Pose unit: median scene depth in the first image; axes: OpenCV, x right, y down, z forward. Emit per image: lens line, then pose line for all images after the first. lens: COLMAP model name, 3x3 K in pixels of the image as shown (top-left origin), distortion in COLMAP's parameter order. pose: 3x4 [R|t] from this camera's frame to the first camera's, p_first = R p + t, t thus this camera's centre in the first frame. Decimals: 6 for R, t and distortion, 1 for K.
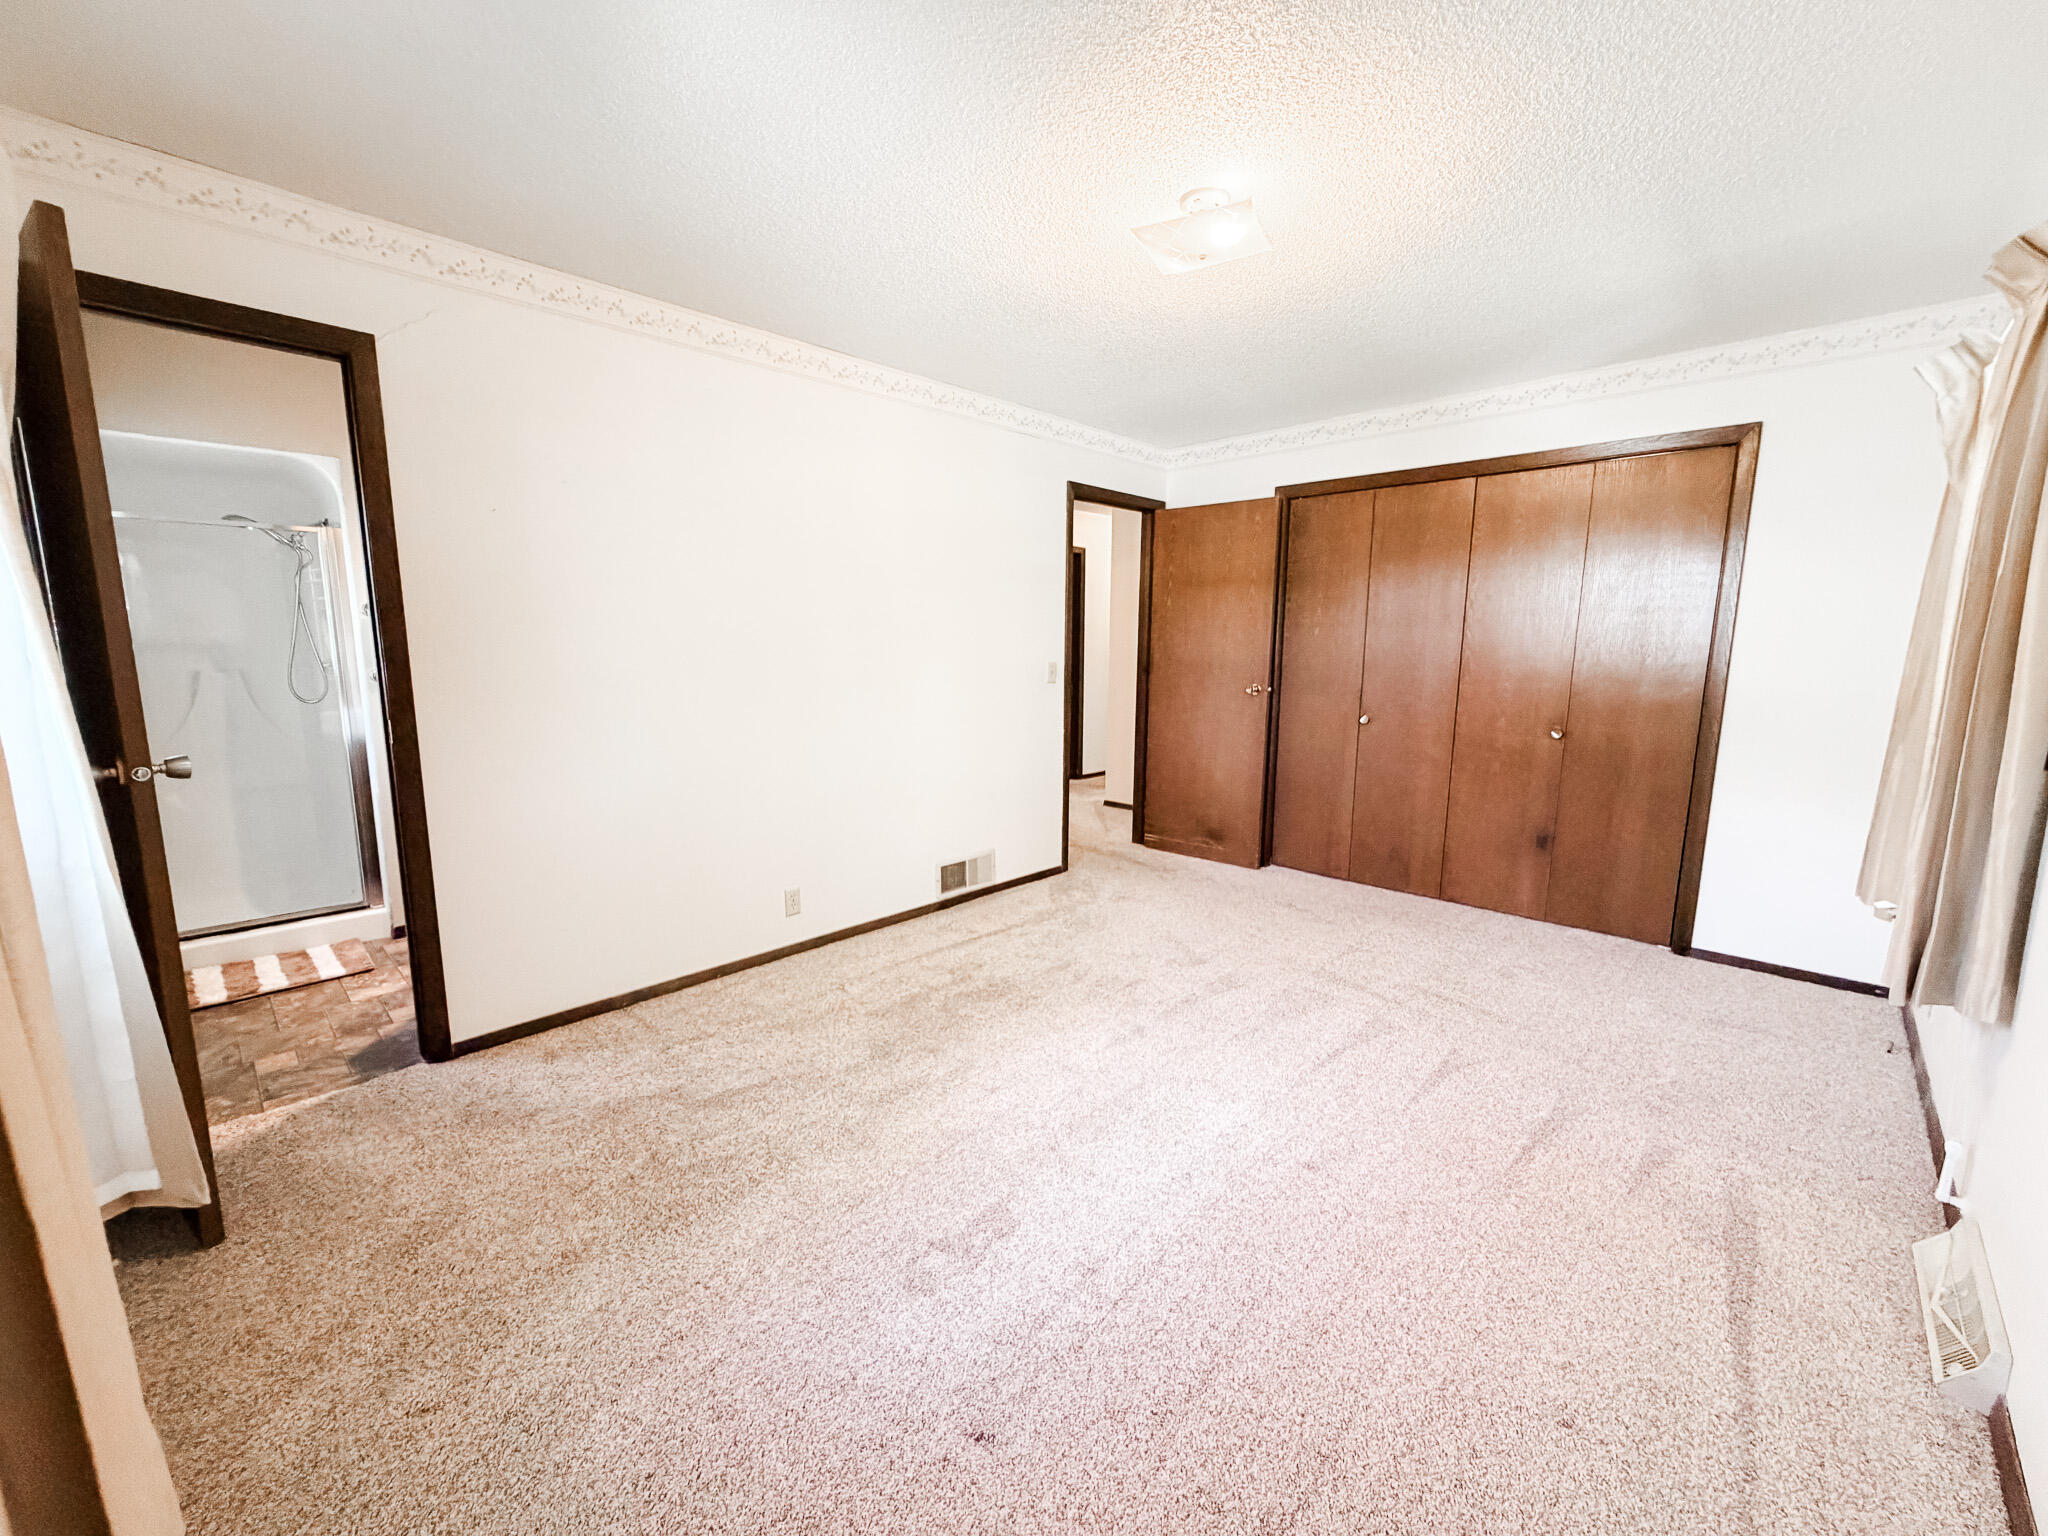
lens RADIAL K [[814.1, 0, 1015.3], [0, 814.1, 769.6], [0, 0, 1]] dist [-0.002531, 0.000566]
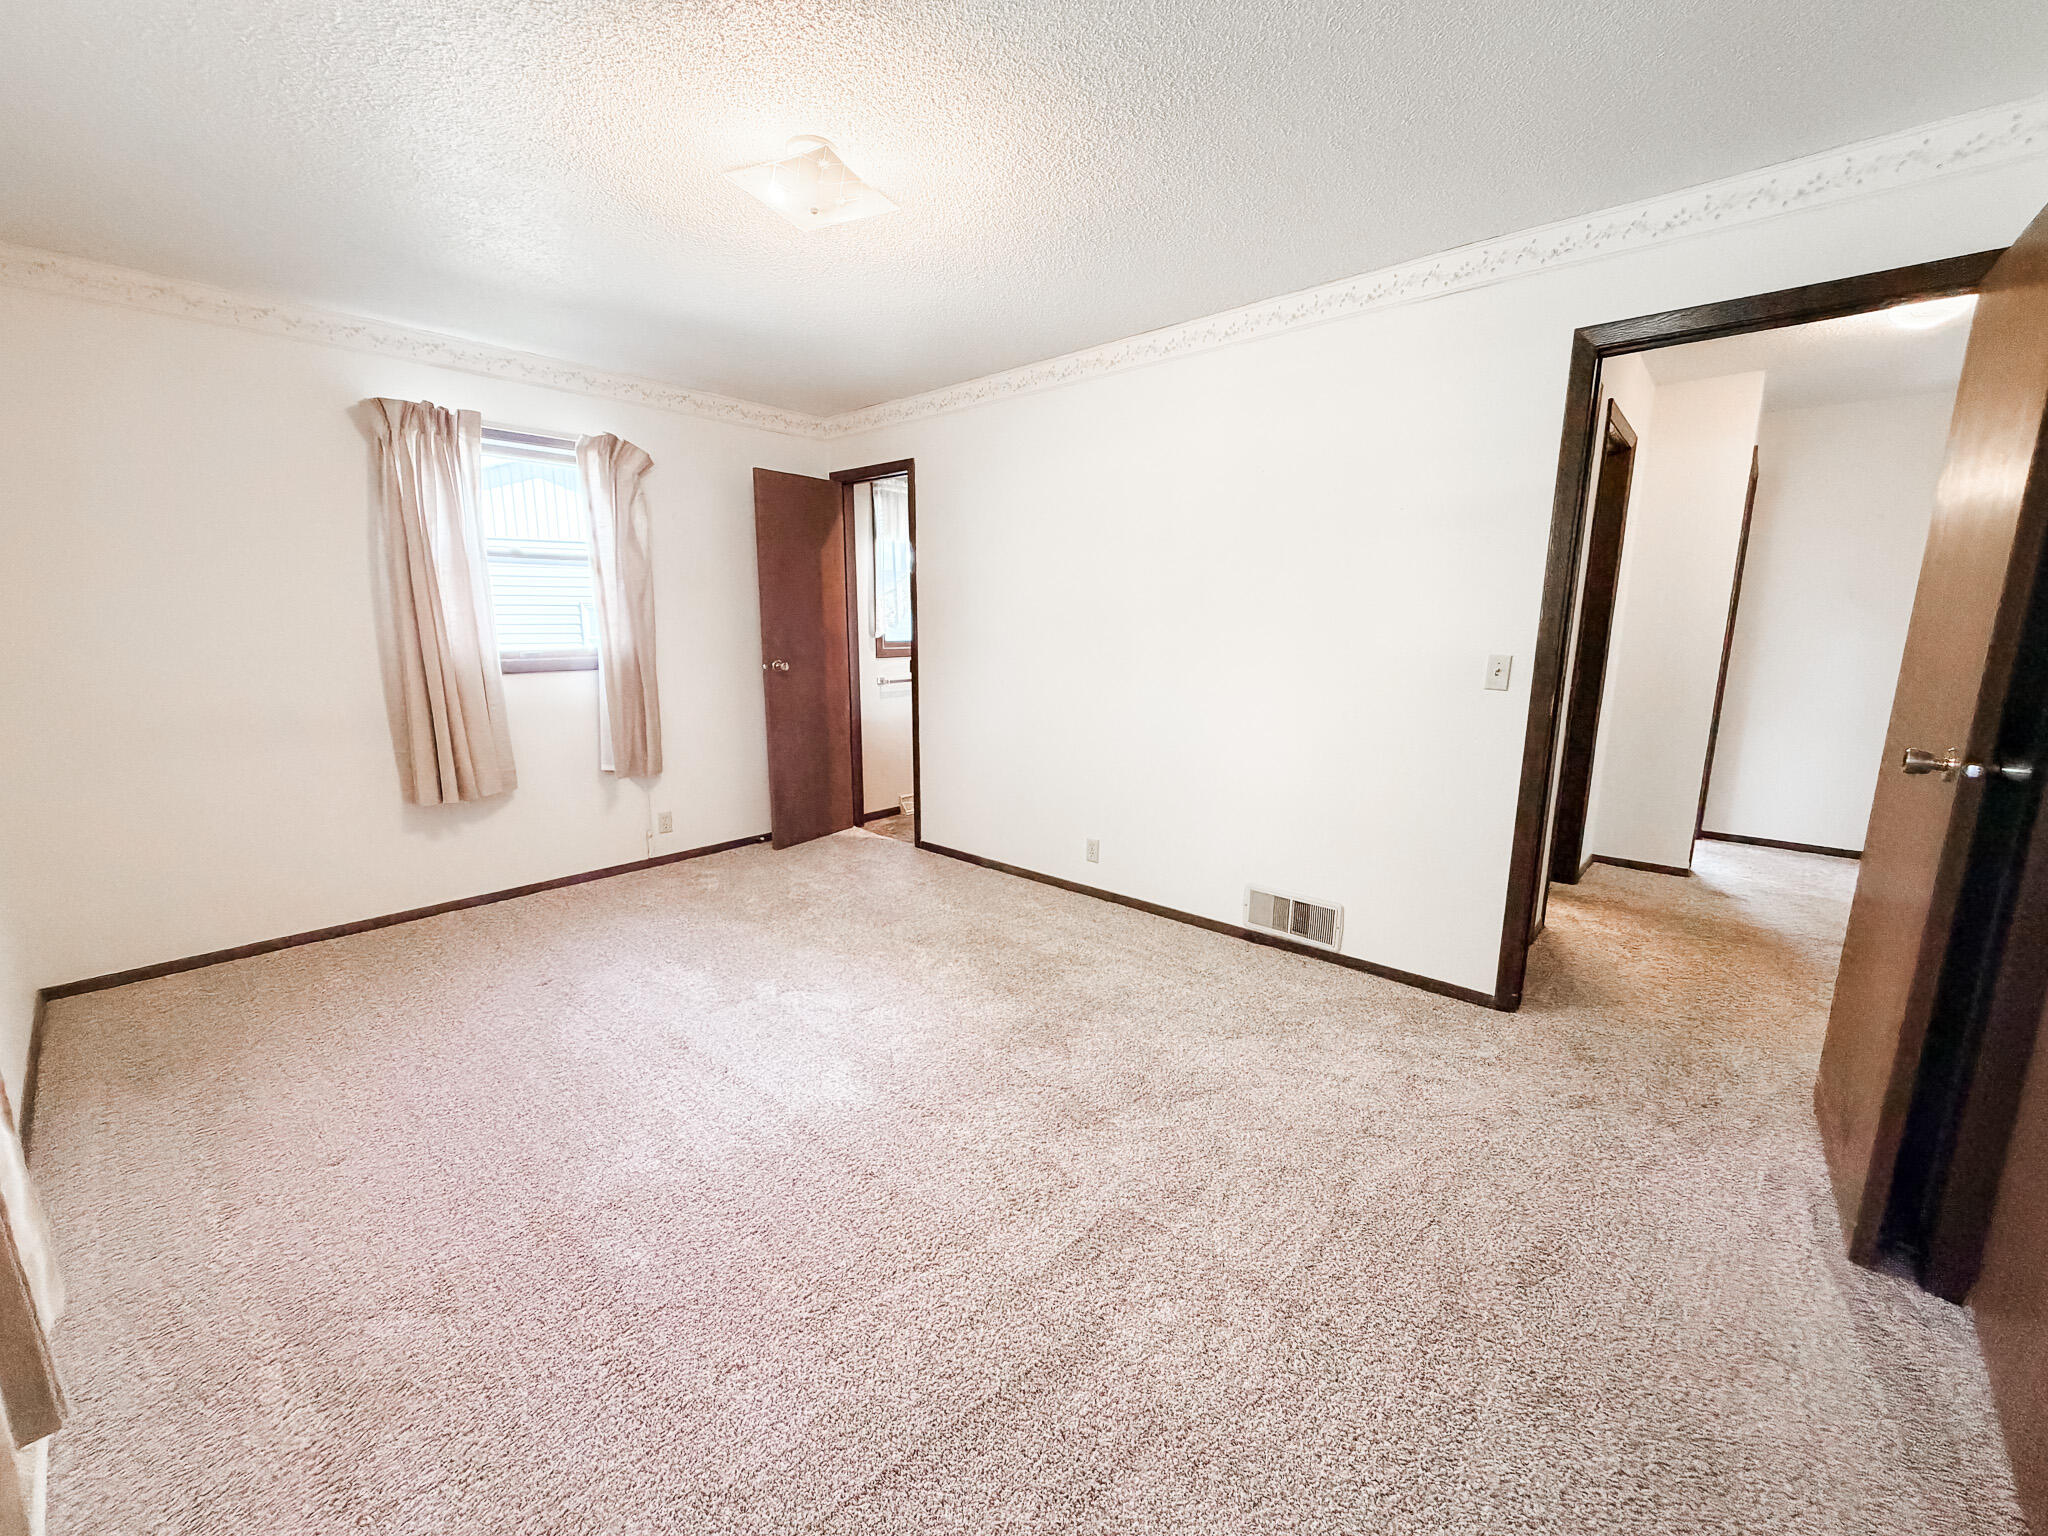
lens RADIAL K [[814.1, 0, 1015.3], [0, 814.1, 769.6], [0, 0, 1]] dist [-0.002531, 0.000566]
pose [[0.041775, 0.180839, -0.982625, 0.691711], [-0.160594, 0.971911, 0.172040, -0.105294], [0.986136, 0.150617, 0.069644, 0.675811]]
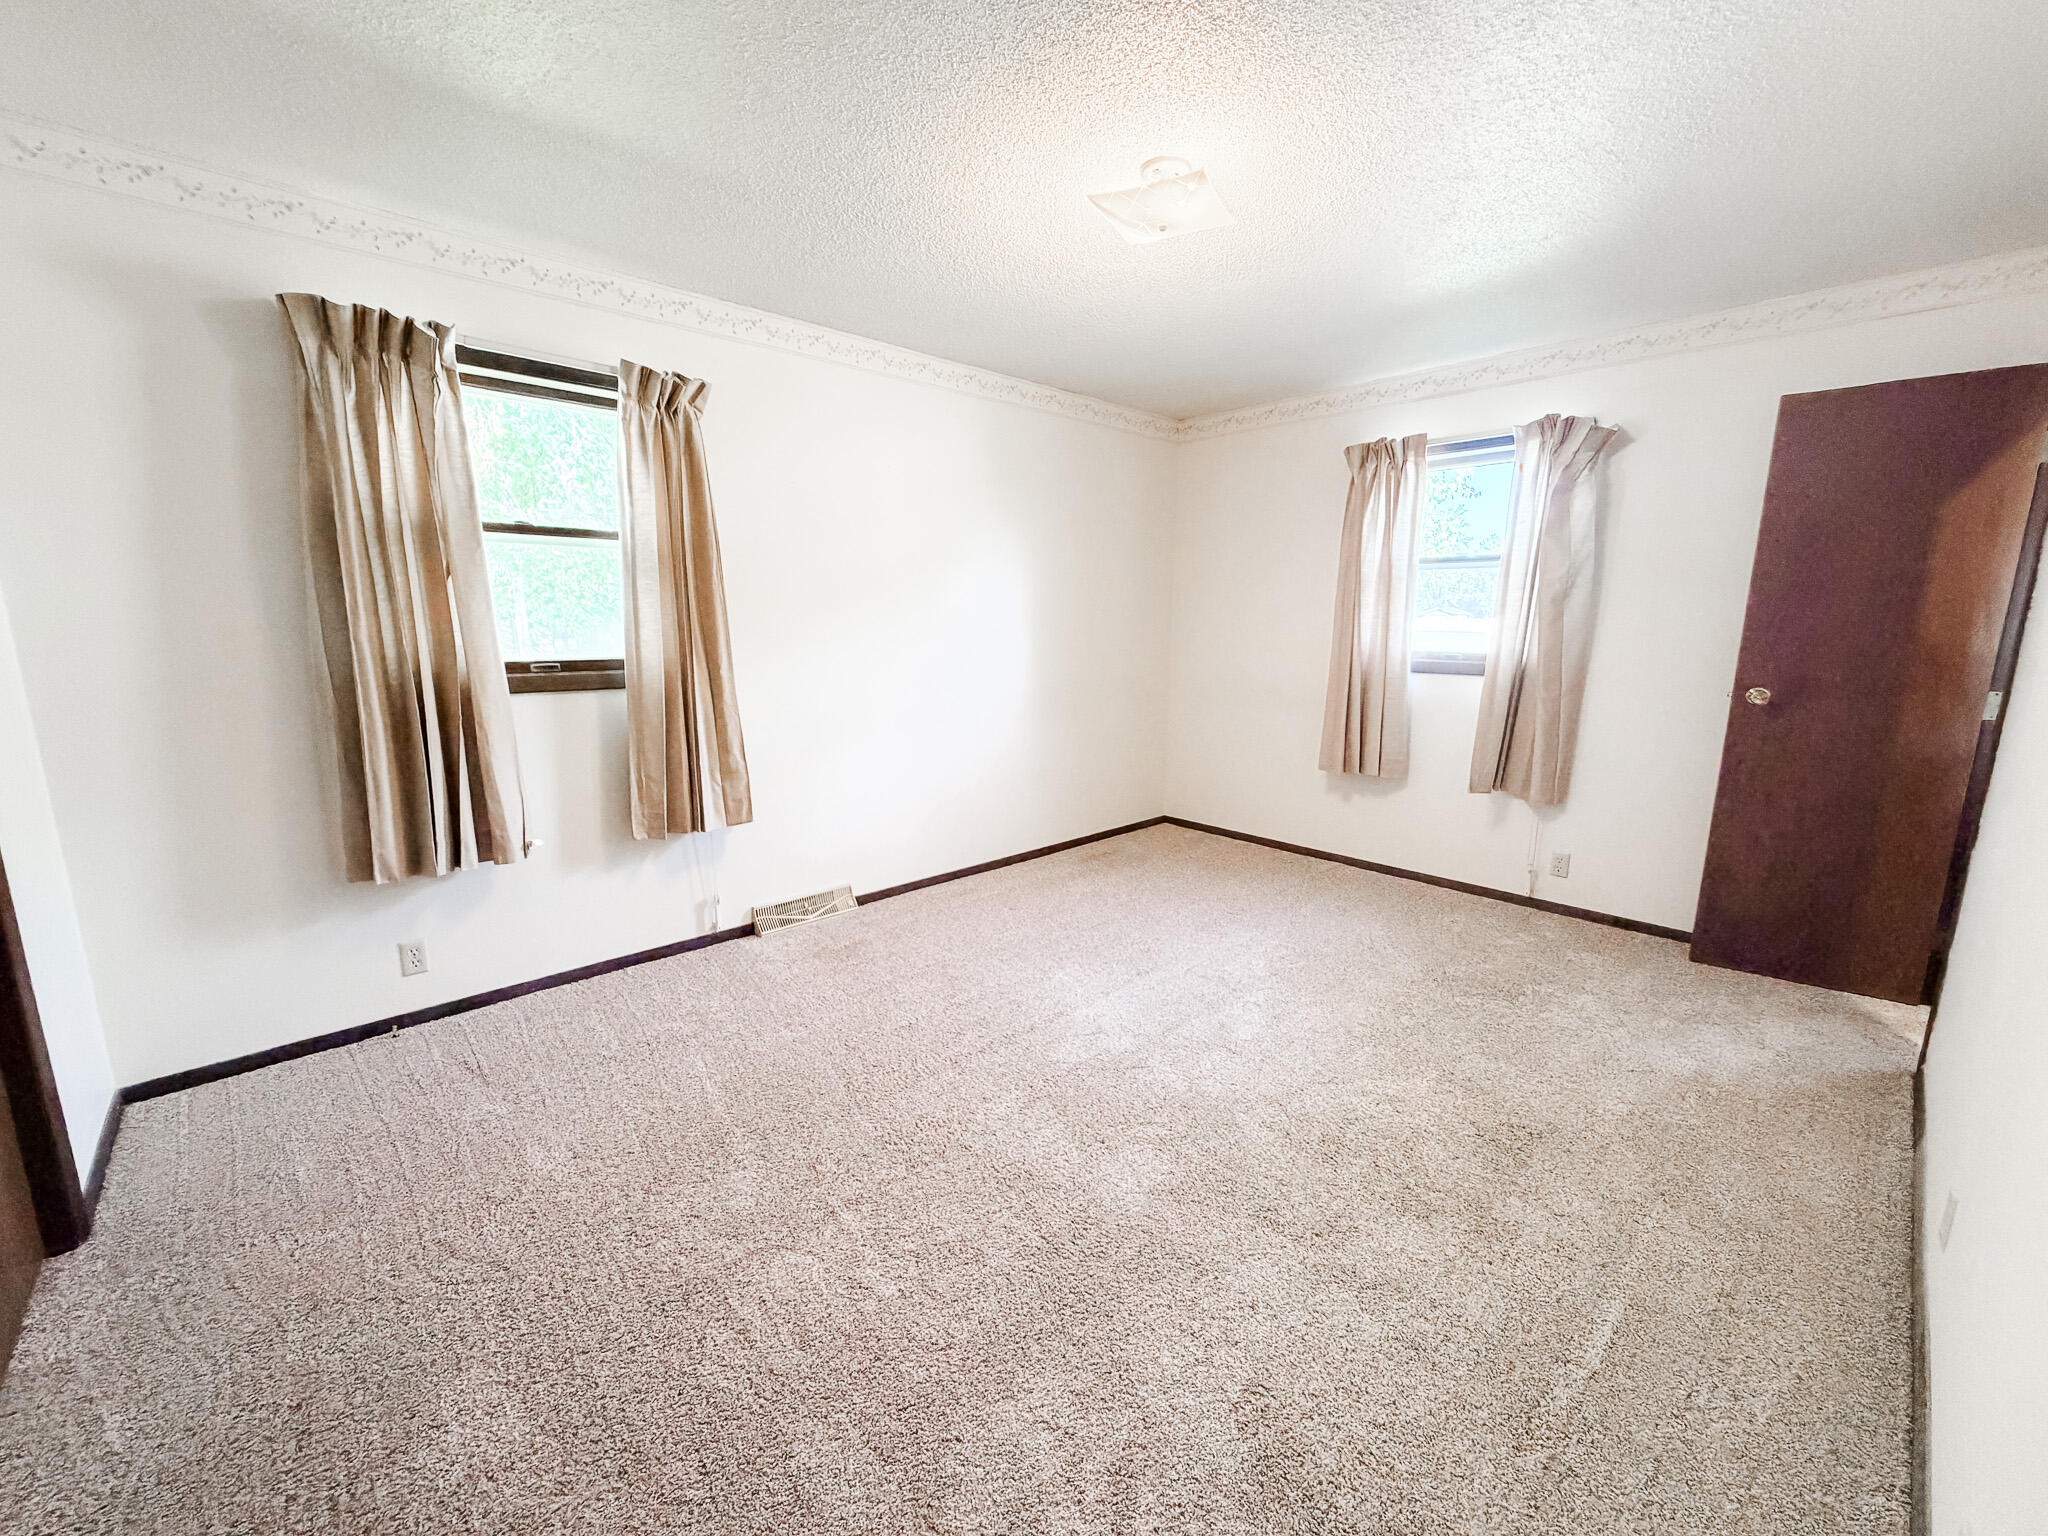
lens RADIAL K [[814.1, 0, 1015.3], [0, 814.1, 769.6], [0, 0, 1]] dist [-0.002531, 0.000566]
pose [[-0.998442, -0.017066, 0.053120, 0.184888], [0.001908, 0.941071, 0.338205, -0.184800], [-0.055762, 0.337779, -0.939572, 1.155069]]
